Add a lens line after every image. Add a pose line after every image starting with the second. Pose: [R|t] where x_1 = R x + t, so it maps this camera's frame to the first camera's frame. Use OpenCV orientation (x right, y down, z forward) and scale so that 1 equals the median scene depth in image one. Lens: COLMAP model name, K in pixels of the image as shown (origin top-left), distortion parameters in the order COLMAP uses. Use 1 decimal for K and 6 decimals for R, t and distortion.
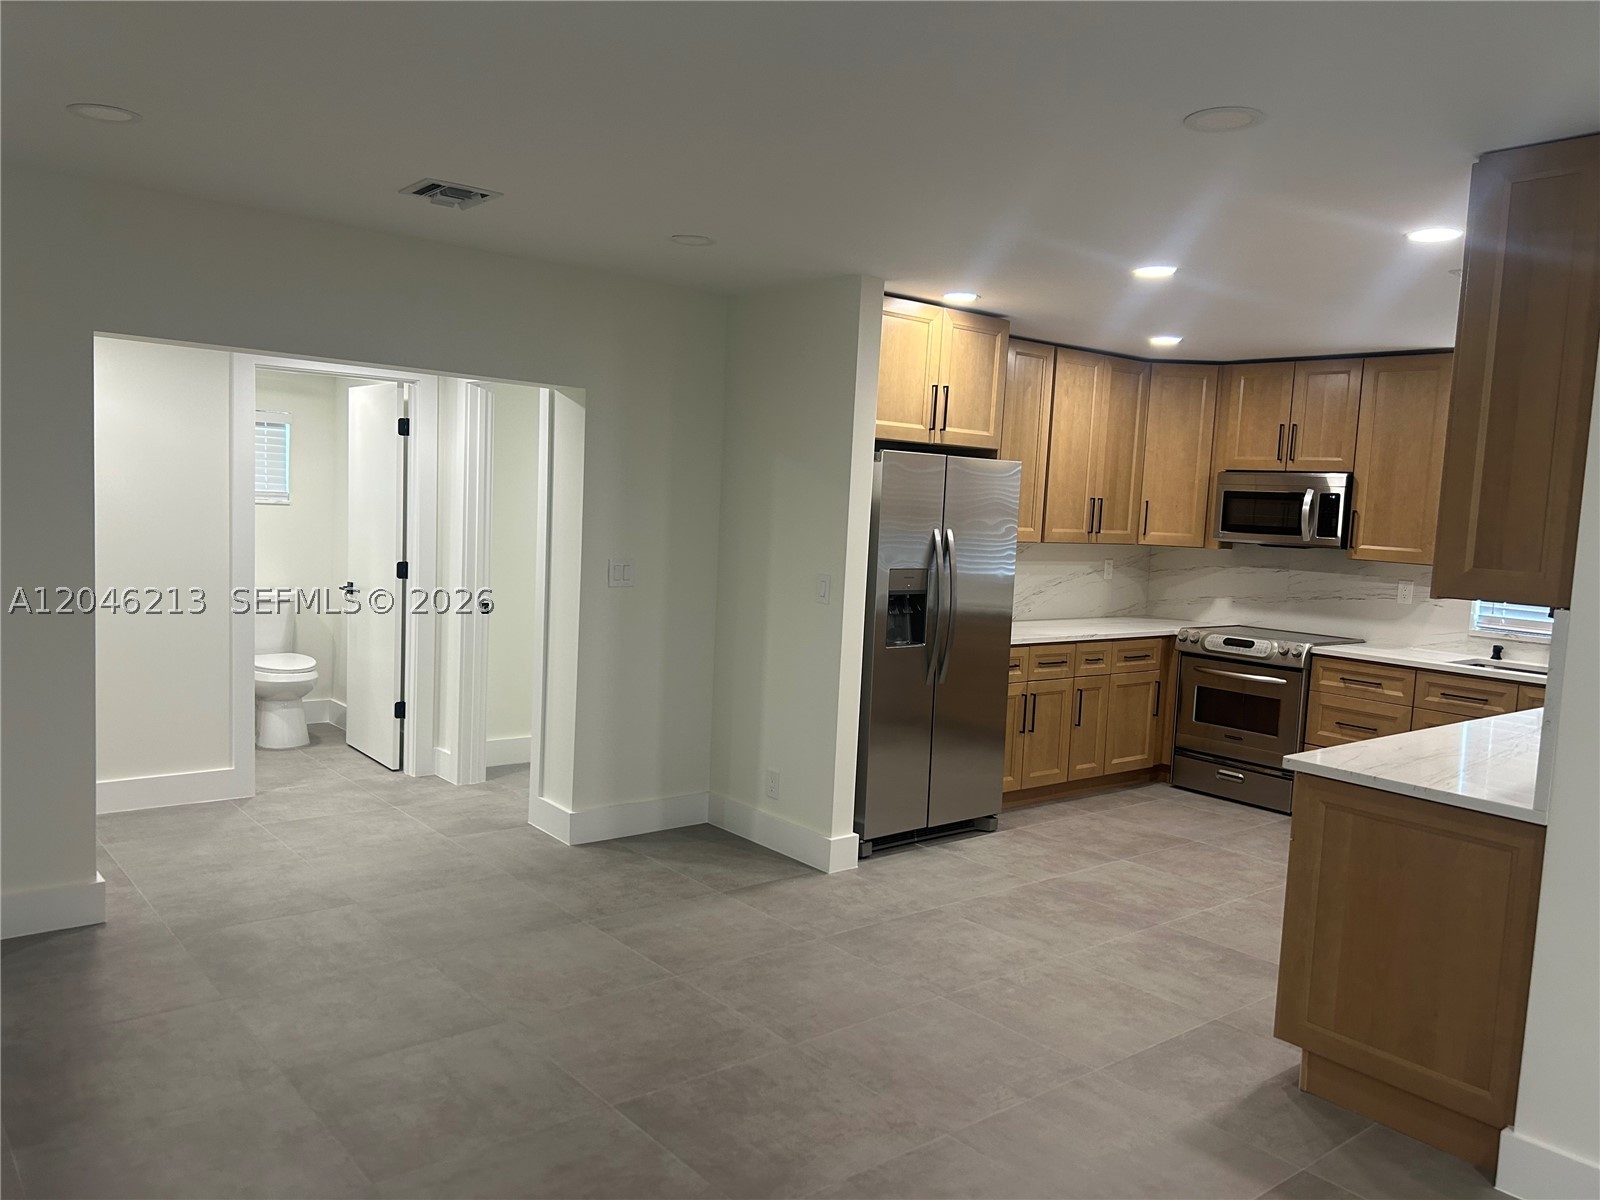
lens RADIAL K [[1207.5, 0, 802.0], [0, 1207.5, 605.4], [0, 0, 1]] dist [0.026304, -0.002928]
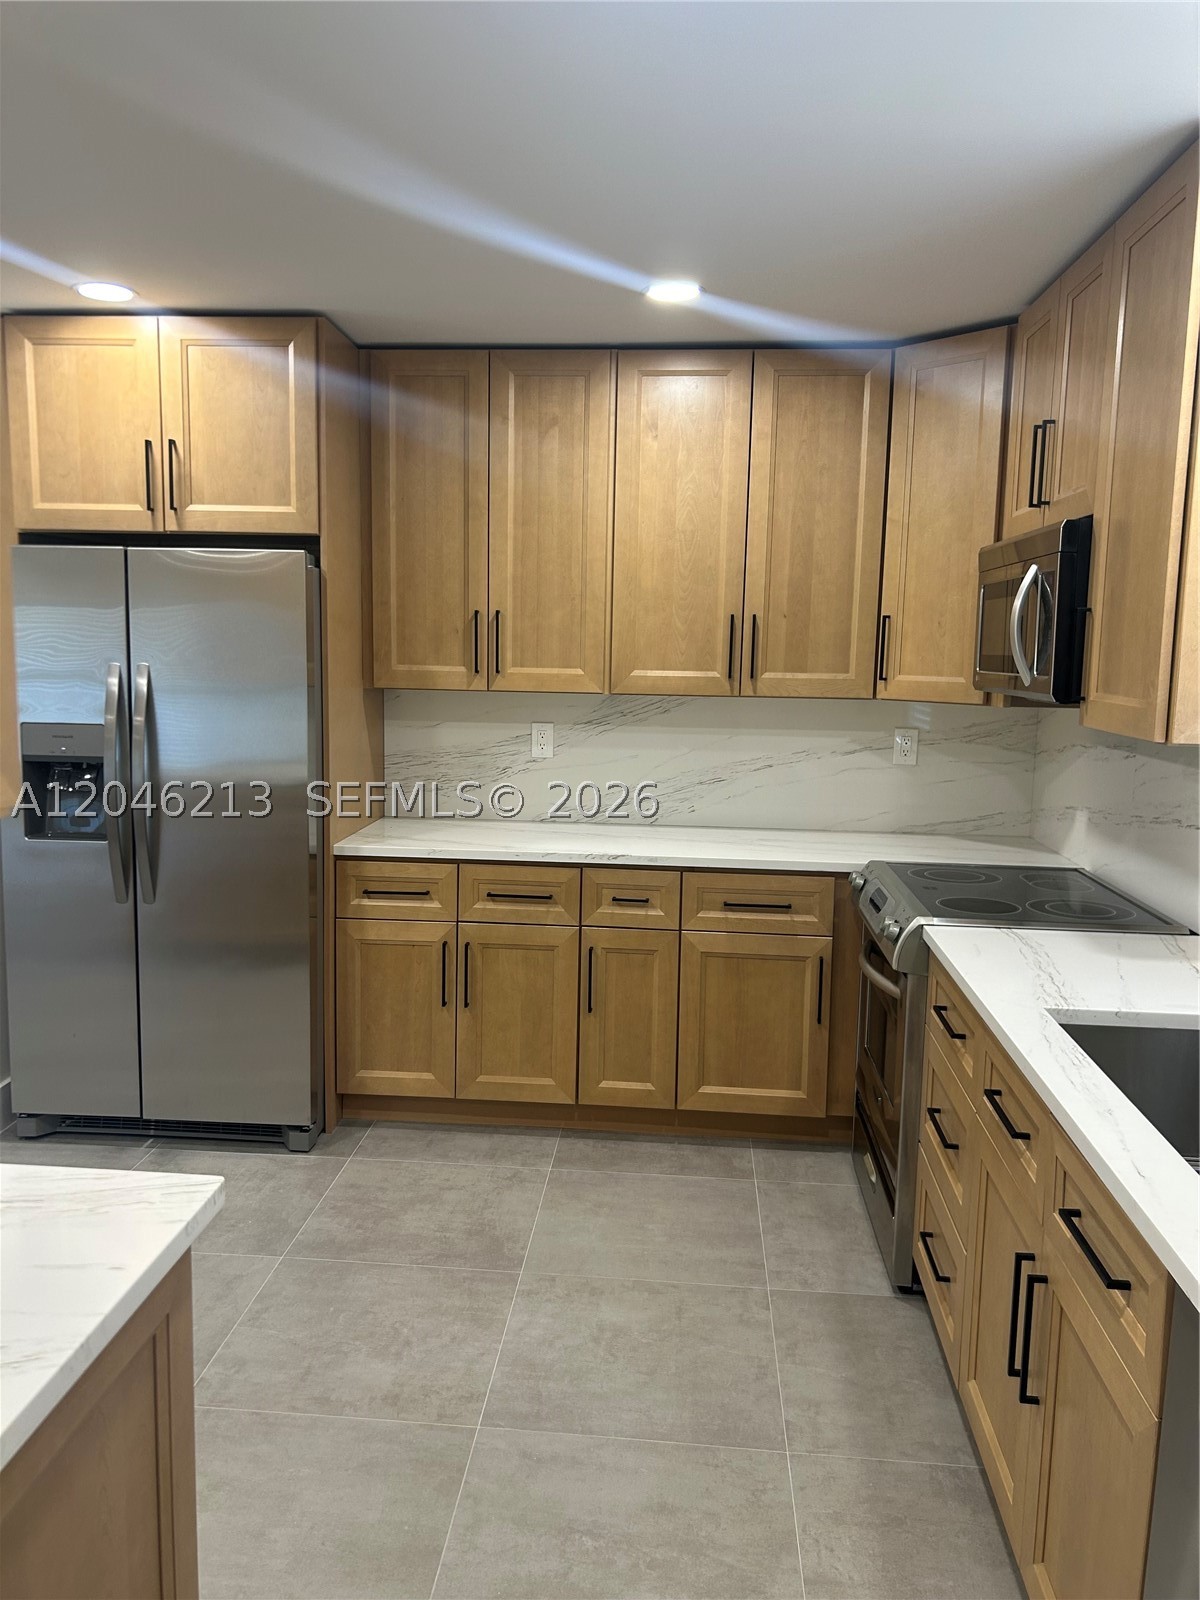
lens RADIAL K [[1207.5, 0, 602.1], [0, 1207.5, 799.7], [0, 0, 1]] dist [0.026304, -0.002928]
pose [[0.717065, 0.051659, -0.695090, 0.631753], [-0.047376, 0.998556, 0.025339, -0.015514], [0.695395, 0.014761, 0.718476, 0.599010]]
